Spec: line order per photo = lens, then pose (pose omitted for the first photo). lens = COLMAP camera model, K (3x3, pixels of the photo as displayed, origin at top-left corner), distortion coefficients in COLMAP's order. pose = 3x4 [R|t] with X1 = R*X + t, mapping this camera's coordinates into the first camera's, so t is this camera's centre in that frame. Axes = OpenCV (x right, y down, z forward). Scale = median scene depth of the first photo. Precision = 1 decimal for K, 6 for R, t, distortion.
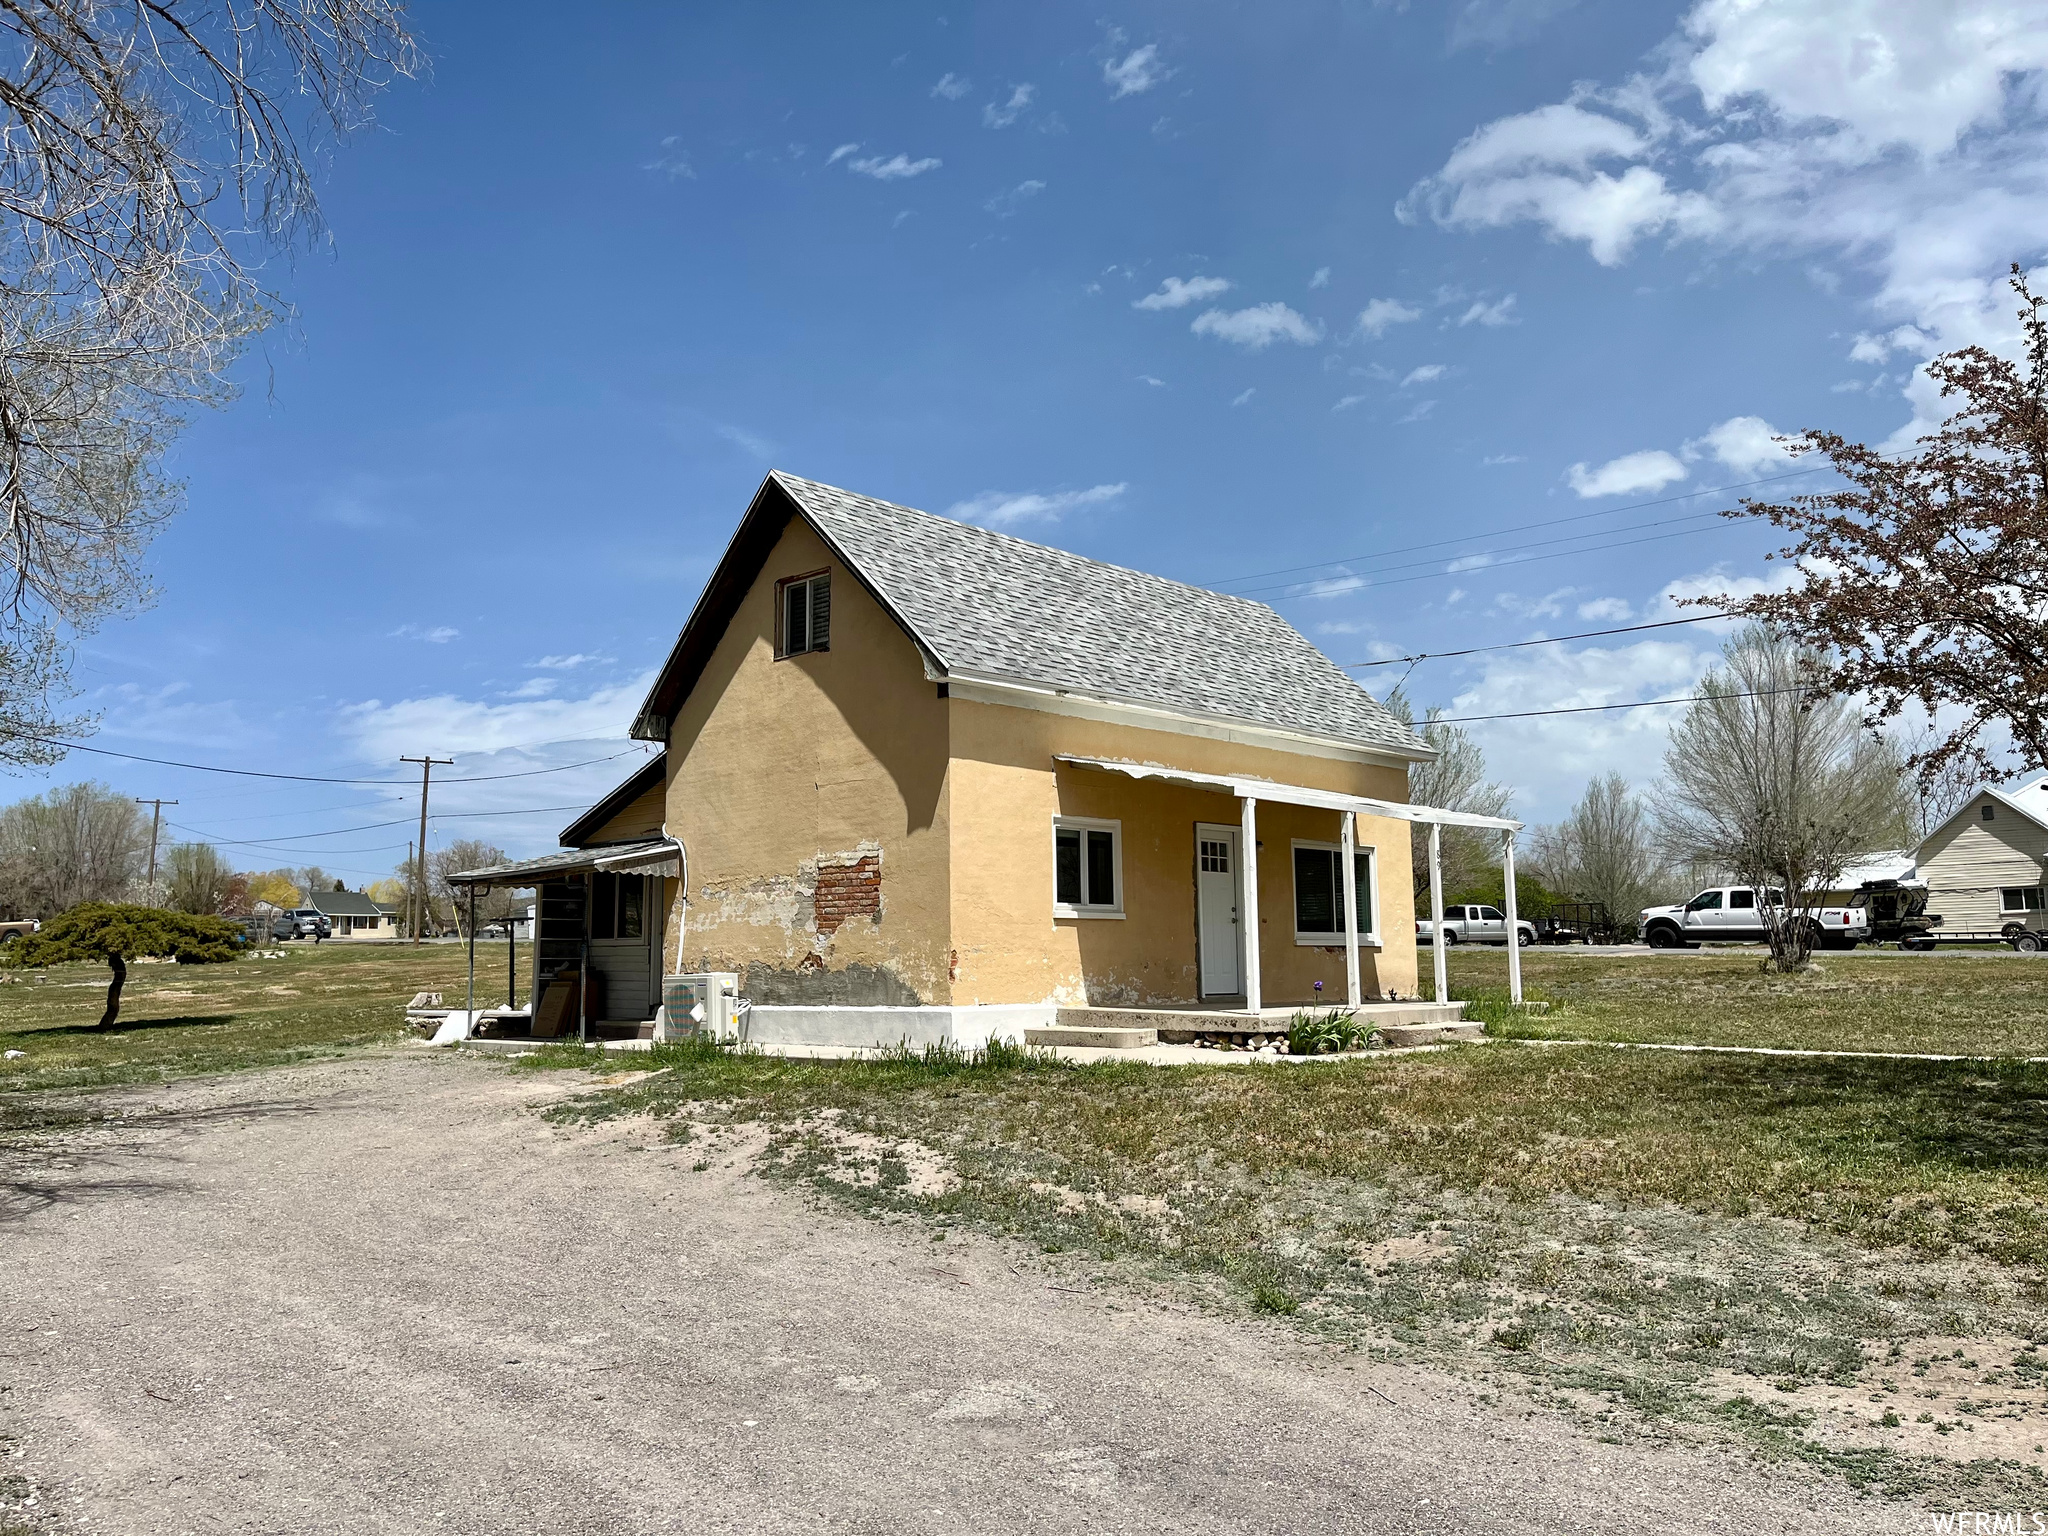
lens RADIAL K [[1570.3, 0, 1005.3], [0, 1570.3, 785.7], [0, 0, 1]] dist [0.063493, -0.001435]
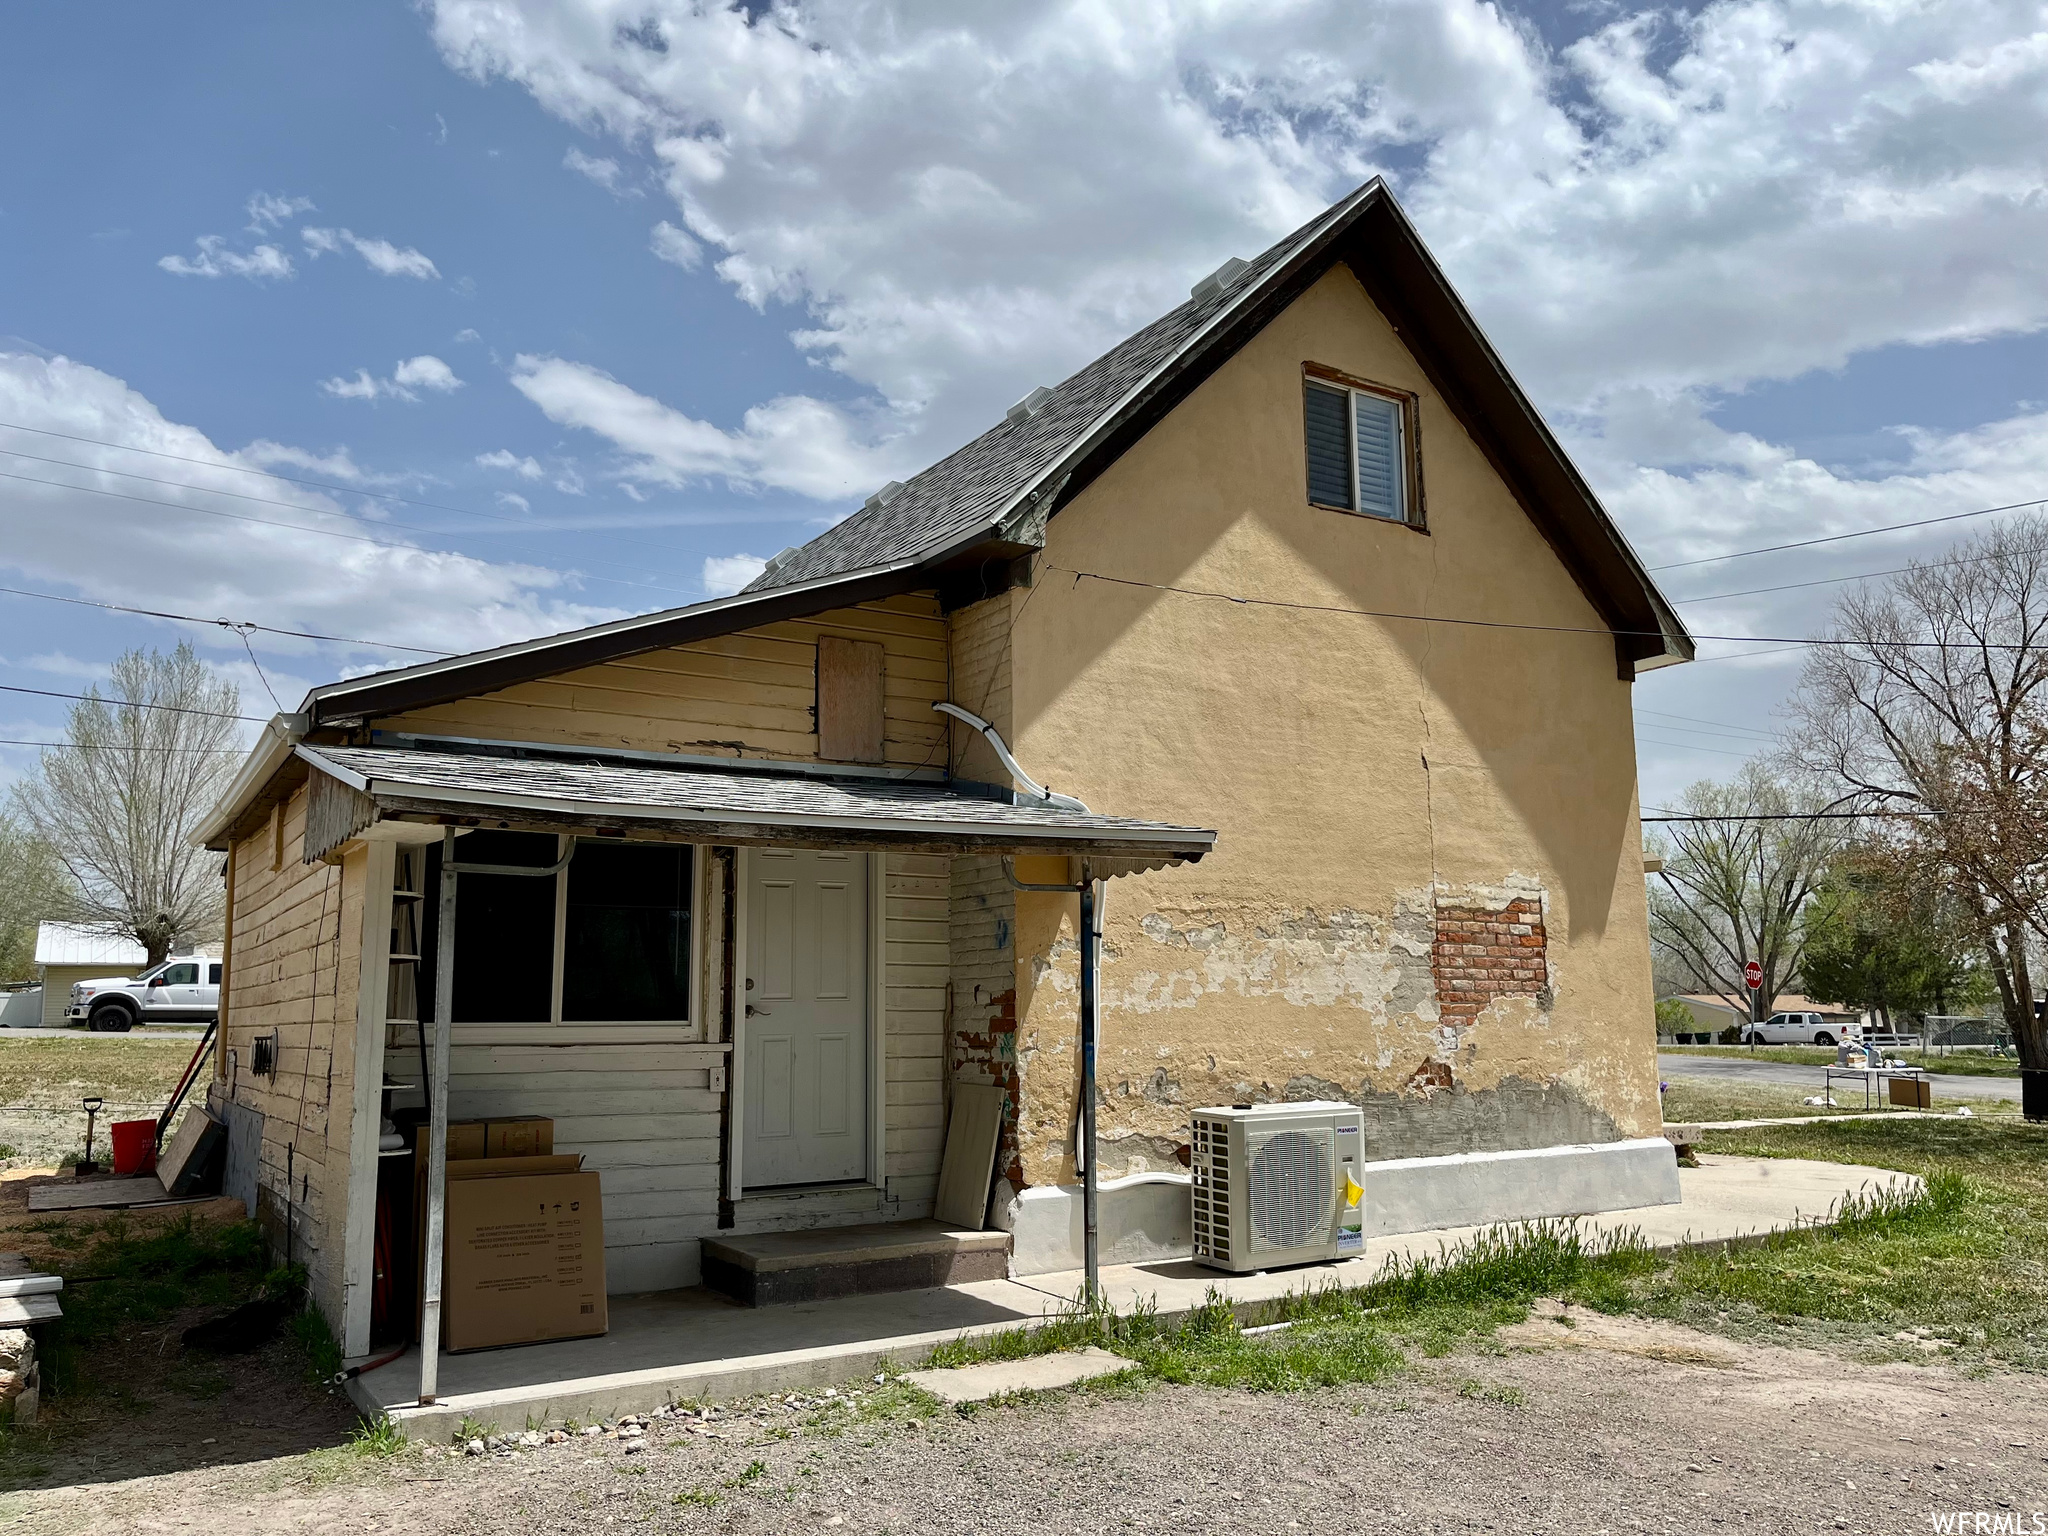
lens RADIAL K [[1538.7, 0, 1026.1], [0, 1538.7, 798.2], [0, 0, 1]] dist [-0.002578, -0.002292]
pose [[0.243463, 0.149337, 0.958345, -0.689495], [-0.105489, 0.986291, -0.126893, 0.099491], [-0.964156, -0.070202, 0.255879, 1.006146]]
